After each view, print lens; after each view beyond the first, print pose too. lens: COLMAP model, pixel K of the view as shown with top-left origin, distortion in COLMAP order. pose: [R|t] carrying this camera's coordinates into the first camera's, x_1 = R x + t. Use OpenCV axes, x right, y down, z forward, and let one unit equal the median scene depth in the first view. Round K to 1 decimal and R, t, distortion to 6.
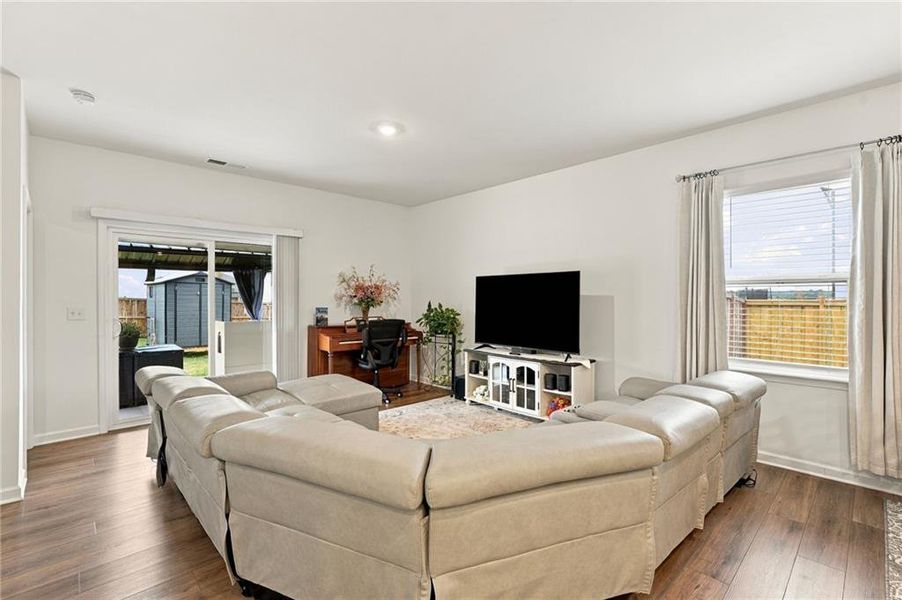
lens RADIAL K [[407.7, 0, 454.5], [0, 407.7, 300.3], [0, 0, 1]] dist [0.001064, 0.000124]
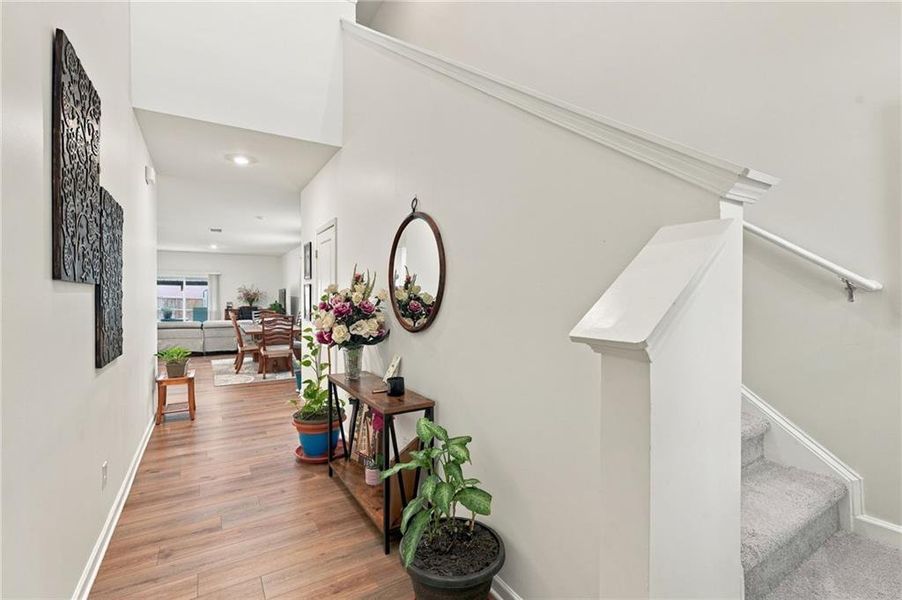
lens RADIAL K [[412.1, 0, 454.3], [0, 412.1, 297.5], [0, 0, 1]] dist [-0.001267, 0.000117]
pose [[0.974548, -0.002484, -0.224165, 1.796438], [0.001164, 0.999981, -0.006024, 0.008334], [0.224176, 0.005609, 0.974533, -1.304172]]
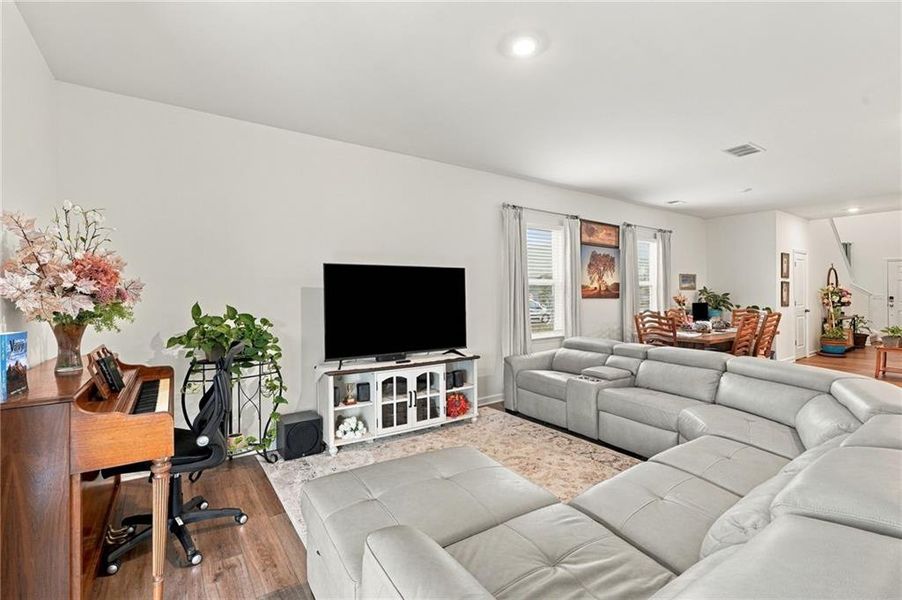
lens RADIAL K [[405.2, 0, 451.0], [0, 405.2, 300.0], [0, 0, 1]] dist [-0.035390, 0.000035]
pose [[0.162981, -0.011260, 0.986565, -0.621103], [0.019587, 0.999775, 0.008175, 0.001545], [-0.986435, 0.017991, 0.163164, 0.744106]]
